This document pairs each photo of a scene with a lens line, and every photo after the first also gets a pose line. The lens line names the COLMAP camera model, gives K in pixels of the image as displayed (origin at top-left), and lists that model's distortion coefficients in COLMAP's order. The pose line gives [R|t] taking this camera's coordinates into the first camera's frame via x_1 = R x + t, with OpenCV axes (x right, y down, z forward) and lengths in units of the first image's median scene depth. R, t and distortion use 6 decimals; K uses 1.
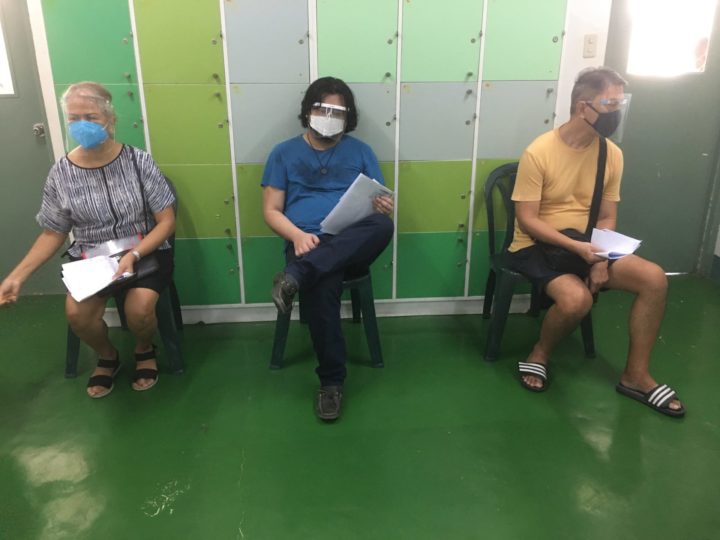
lens RADIAL K [[632.7, 0, 363.5], [0, 632.7, 266.2], [0, 0, 1]] dist [0.066033, -0.048459]
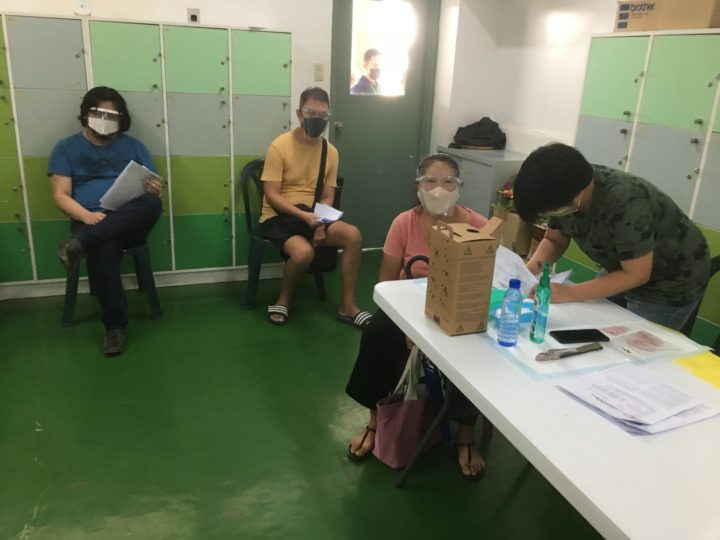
lens RADIAL K [[632.7, 0, 356.0], [0, 632.7, 270.8], [0, 0, 1]] dist [0.066033, -0.048459]
pose [[0.962140, -0.044122, 0.268961, 0.065183], [0.049933, 0.998643, -0.014799, 0.101141], [-0.267943, 0.027669, 0.963037, -0.310771]]
